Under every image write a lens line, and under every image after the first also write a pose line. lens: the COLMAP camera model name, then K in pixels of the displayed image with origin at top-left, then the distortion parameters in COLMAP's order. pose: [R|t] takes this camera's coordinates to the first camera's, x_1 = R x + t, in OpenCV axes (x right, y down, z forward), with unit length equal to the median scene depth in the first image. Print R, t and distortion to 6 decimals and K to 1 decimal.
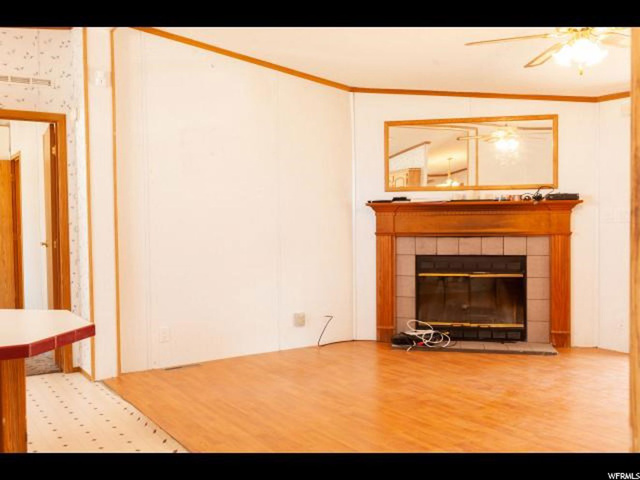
lens RADIAL K [[635.3, 0, 320.0], [0, 635.3, 240.0], [0, 0, 1]] dist [0.013366, 0.015375]
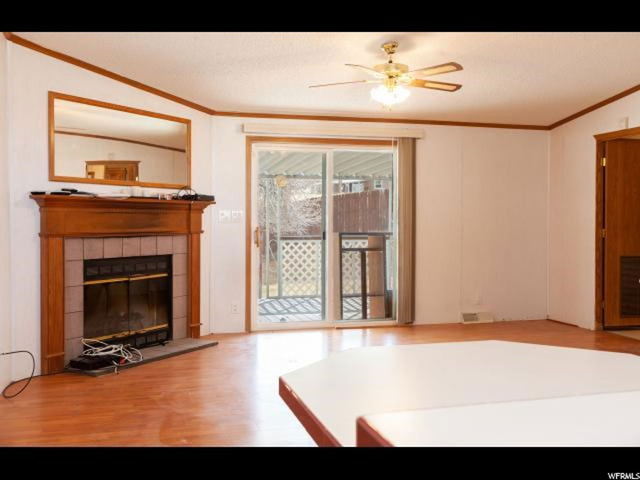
lens RADIAL K [[635.3, 0, 320.0], [0, 635.3, 240.0], [0, 0, 1]] dist [0.013366, 0.015375]
pose [[0.324386, -0.018659, 0.945741, -0.543212], [0.033805, 0.999395, 0.008122, 0.001253], [-0.945320, 0.029336, 0.324821, 0.442472]]
